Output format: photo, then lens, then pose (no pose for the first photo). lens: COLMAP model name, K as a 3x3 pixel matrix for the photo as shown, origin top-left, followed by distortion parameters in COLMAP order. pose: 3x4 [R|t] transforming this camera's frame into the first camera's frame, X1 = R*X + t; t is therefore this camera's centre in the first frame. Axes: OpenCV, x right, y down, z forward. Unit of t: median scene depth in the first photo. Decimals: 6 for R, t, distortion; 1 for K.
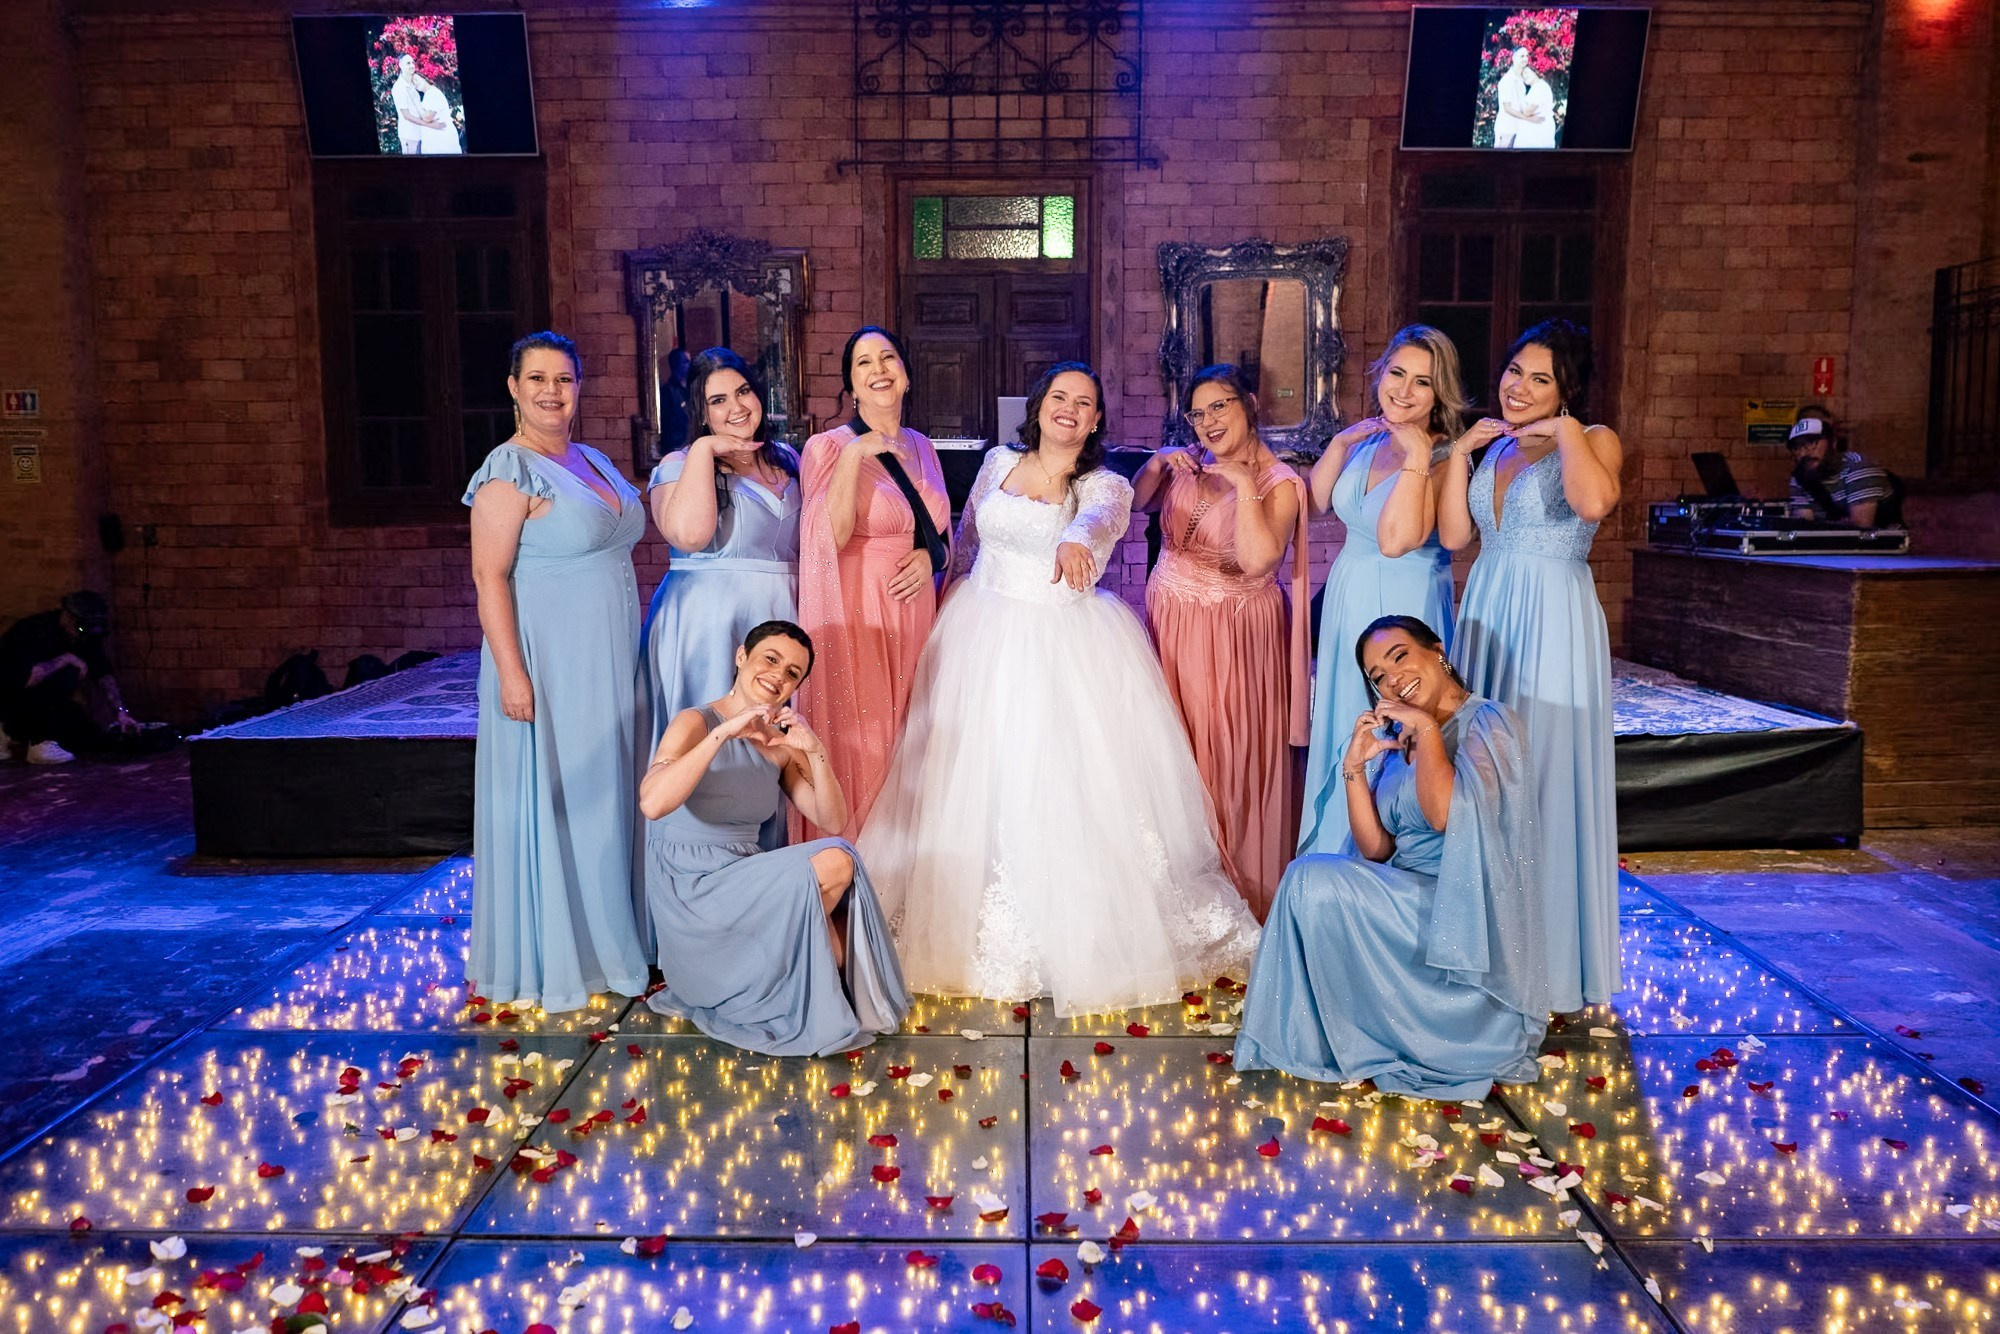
lens RADIAL K [[1545.2, 0, 1000.0], [0, 1545.2, 667.0], [0, 0, 1]] dist [-0.013234, -0.002867]
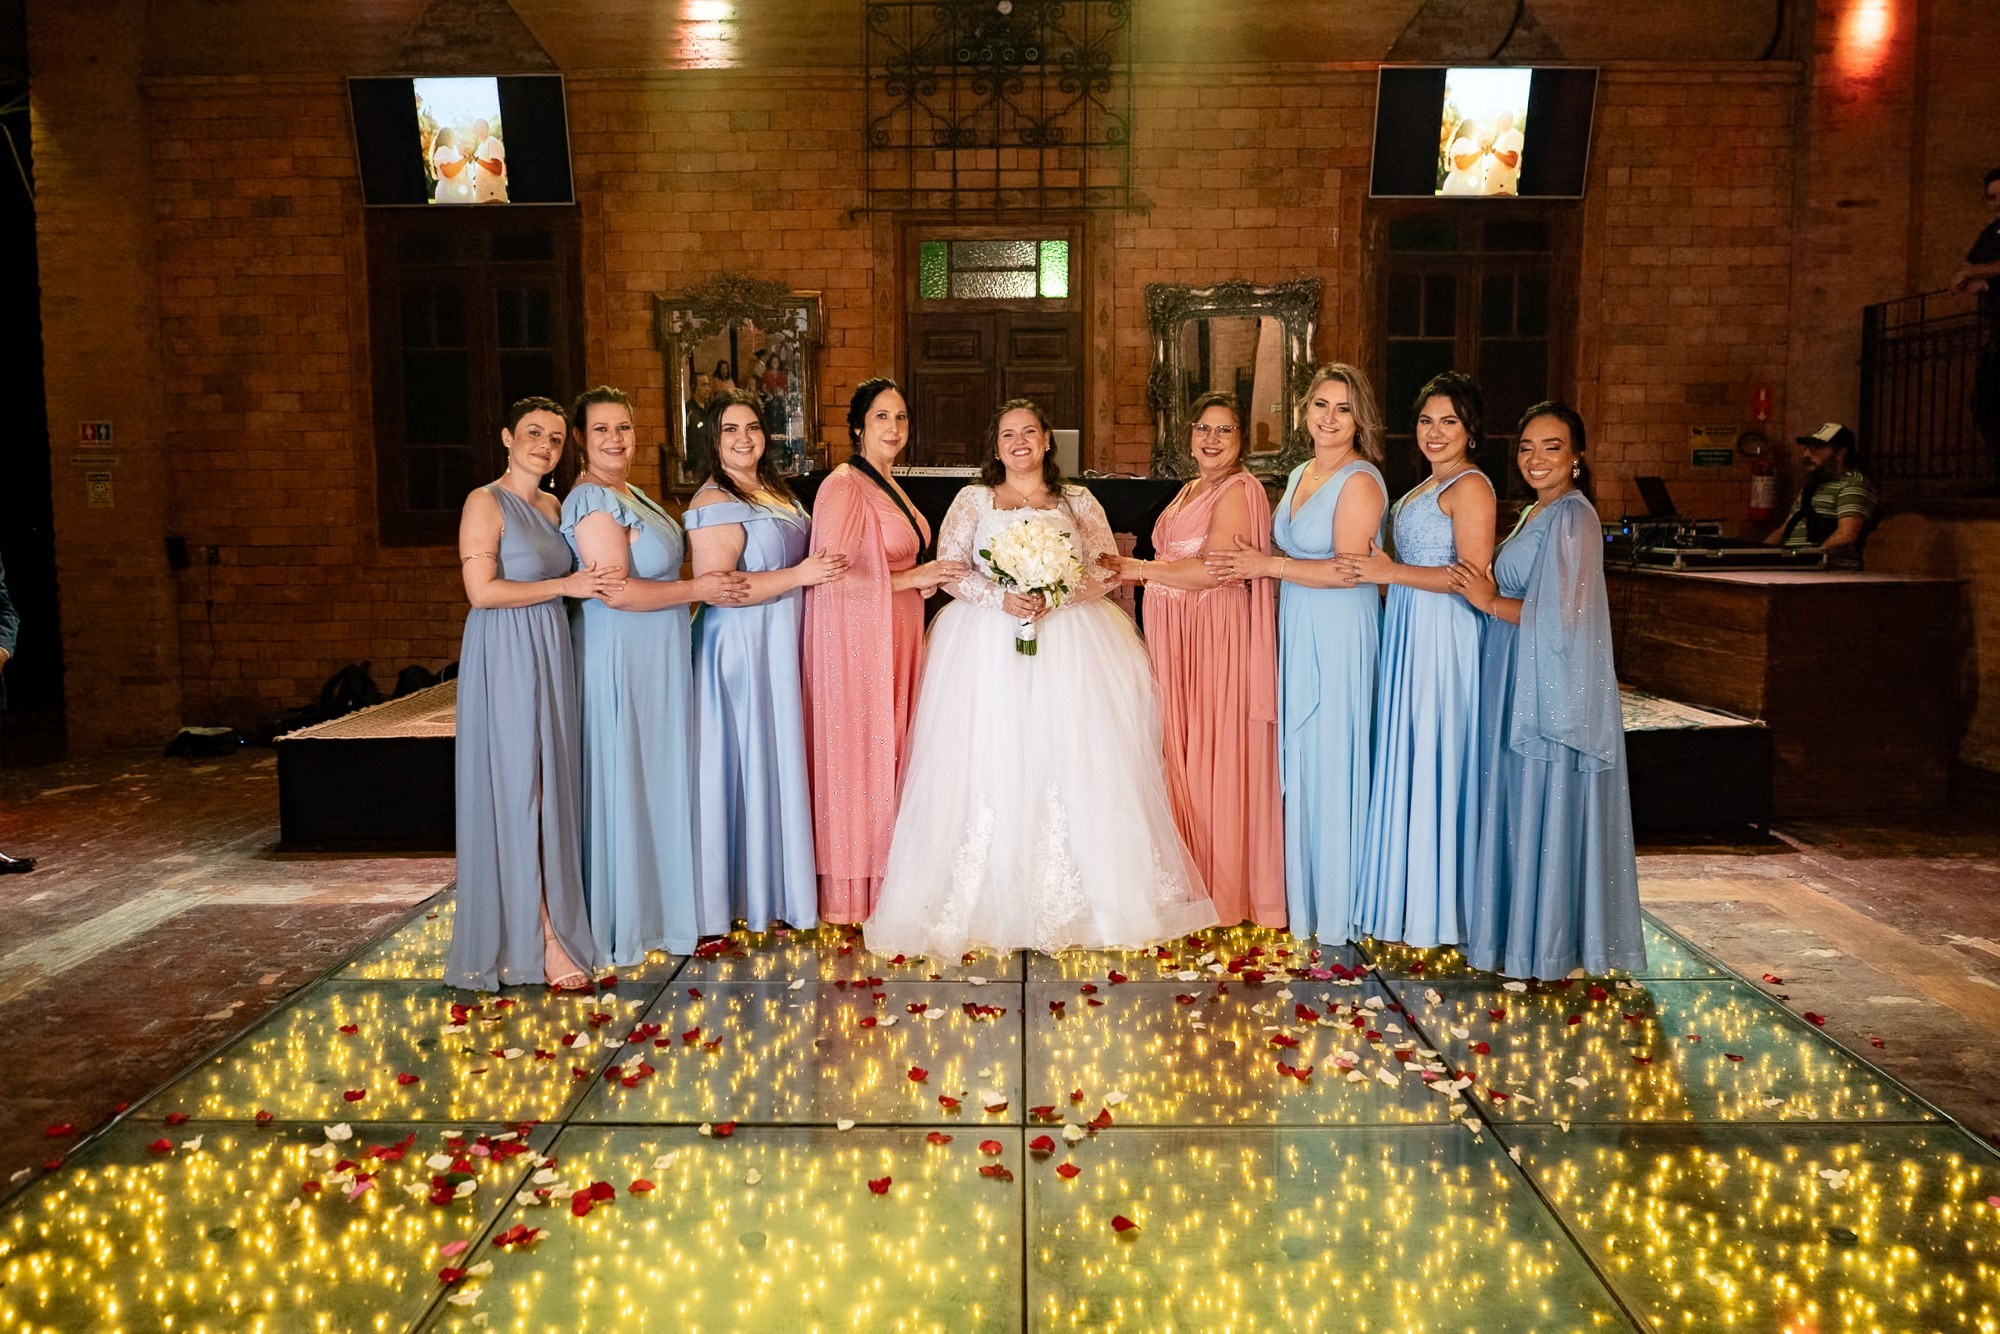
lens RADIAL K [[1545.2, 0, 1000.0], [0, 1545.2, 667.0], [0, 0, 1]] dist [-0.013234, -0.002867]
pose [[0.999997, -0.002168, -0.001060, 0.000431], [0.002159, 0.999961, -0.008576, 0.003549], [0.001078, 0.008573, 0.999963, -0.084474]]
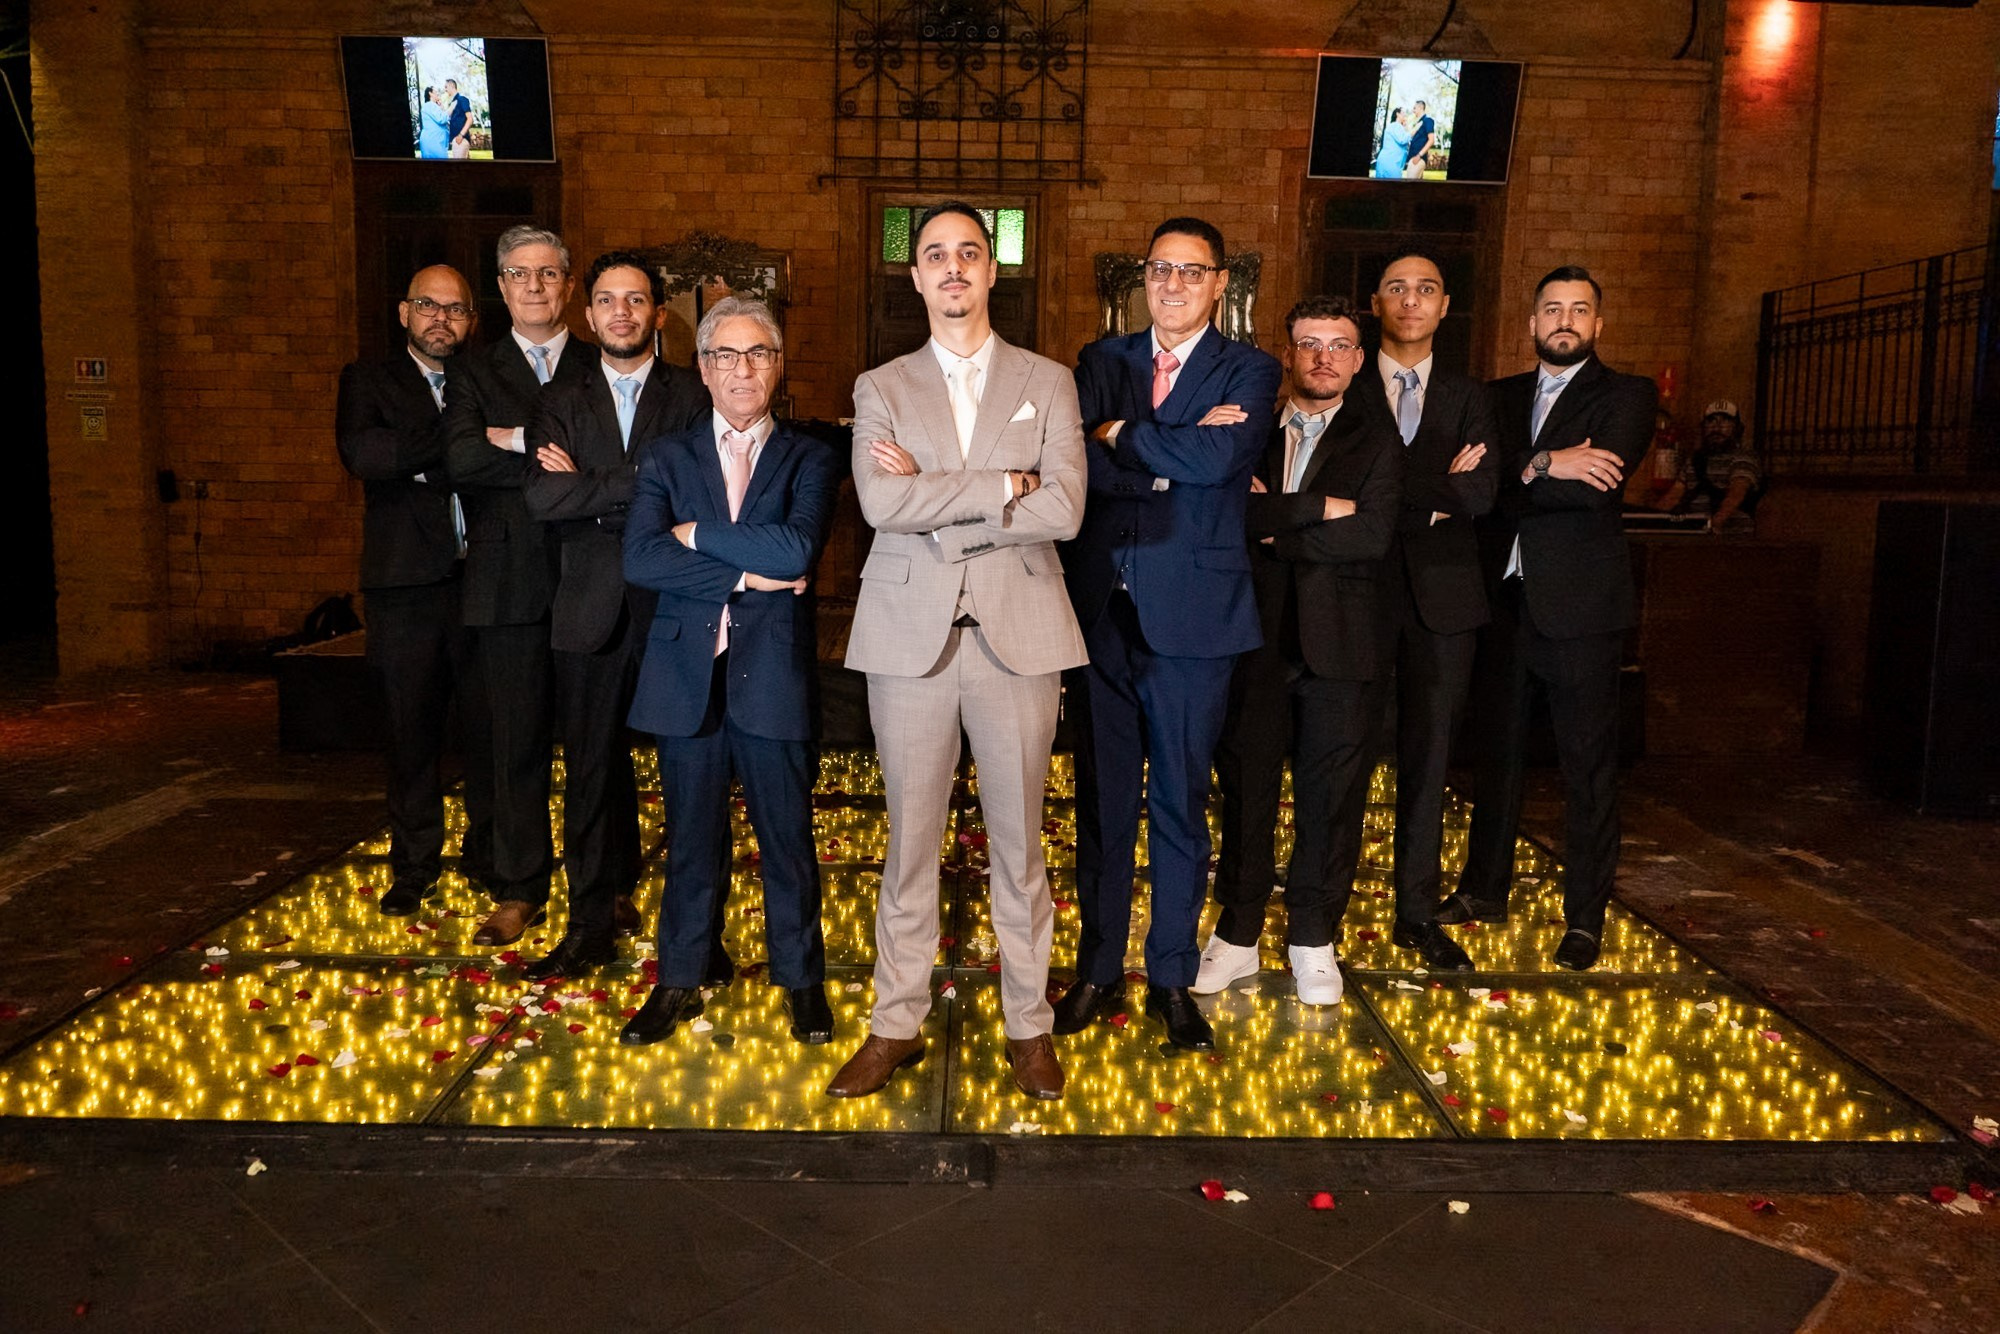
lens RADIAL K [[1545.2, 0, 1000.0], [0, 1545.2, 667.0], [0, 0, 1]] dist [-0.013234, -0.002867]
pose [[0.999492, 0.018509, 0.025947, 0.006657], [-0.018810, 0.999758, 0.011413, 0.022568], [-0.025729, -0.011896, 0.999598, -0.157172]]
